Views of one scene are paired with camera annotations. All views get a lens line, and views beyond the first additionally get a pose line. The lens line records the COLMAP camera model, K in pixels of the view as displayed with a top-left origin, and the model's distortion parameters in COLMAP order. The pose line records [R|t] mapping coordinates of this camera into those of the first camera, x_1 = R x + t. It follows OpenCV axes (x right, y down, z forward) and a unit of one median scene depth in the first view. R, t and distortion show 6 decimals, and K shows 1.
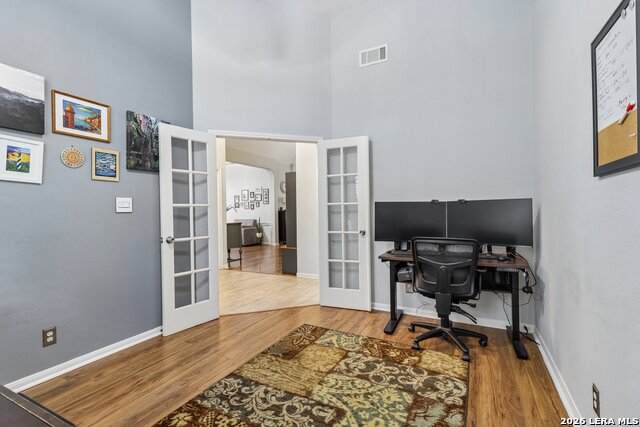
lens RADIAL K [[294.2, 0, 319.2], [0, 294.2, 211.8], [0, 0, 1]] dist [0.015325, -0.000744]
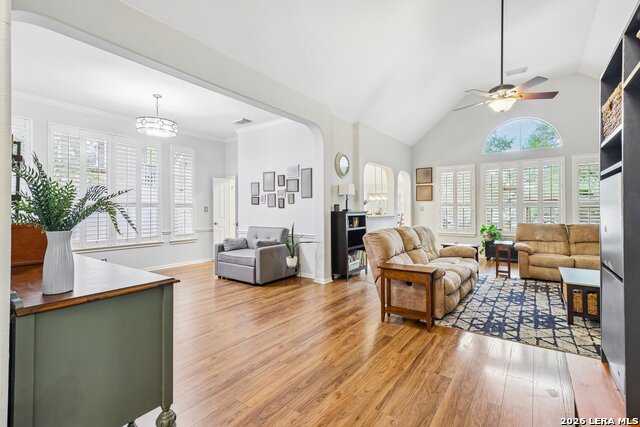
lens RADIAL K [[294.2, 0, 321.2], [0, 294.2, 210.7], [0, 0, 1]] dist [0.015325, -0.000744]
pose [[0.990820, 0.009382, -0.134864, -0.089406], [-0.008699, 0.999946, 0.005653, -0.007467], [0.134910, -0.004428, 0.990848, 0.513716]]
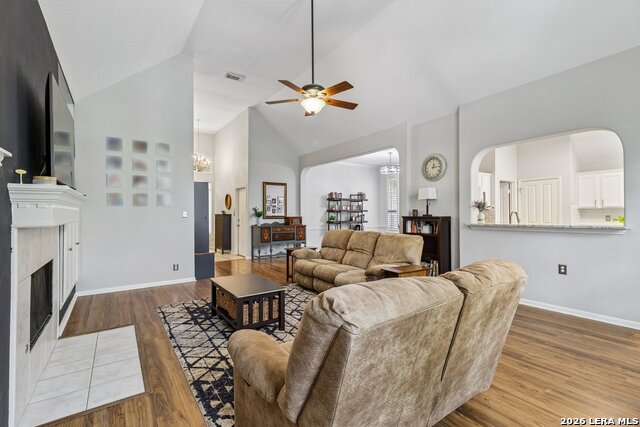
lens RADIAL K [[294.2, 0, 319.2], [0, 294.2, 212.6], [0, 0, 1]] dist [0.015325, -0.000744]
pose [[-0.460749, 0.007064, -0.887502, 0.428362], [0.008346, 0.999959, 0.003627, -0.013701], [0.887491, -0.005736, -0.460789, 1.119506]]
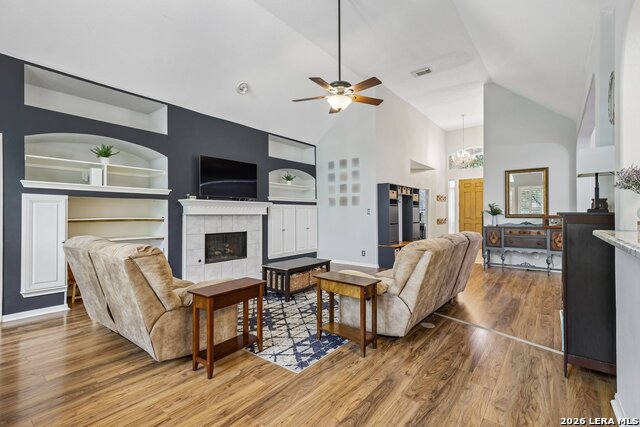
lens RADIAL K [[294.2, 0, 320.4], [0, 294.2, 213.5], [0, 0, 1]] dist [0.015325, -0.000744]
pose [[-0.980744, 0.009528, 0.195065, 0.048662], [0.008739, 0.999950, -0.004905, -0.004372], [-0.195101, -0.003106, -0.980778, 1.317349]]
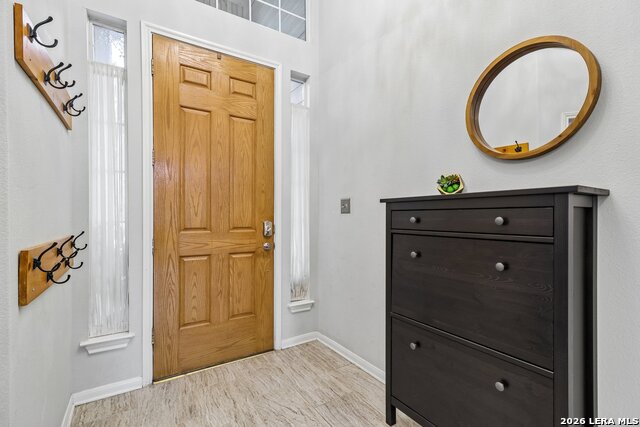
lens RADIAL K [[294.2, 0, 319.2], [0, 294.2, 219.2], [0, 0, 1]] dist [0.015325, -0.000744]
pose [[-0.499654, 0.016372, -0.866070, -0.103287], [0.005321, 0.999861, 0.015832, 0.000504], [0.866209, 0.003302, -0.499672, 0.424123]]
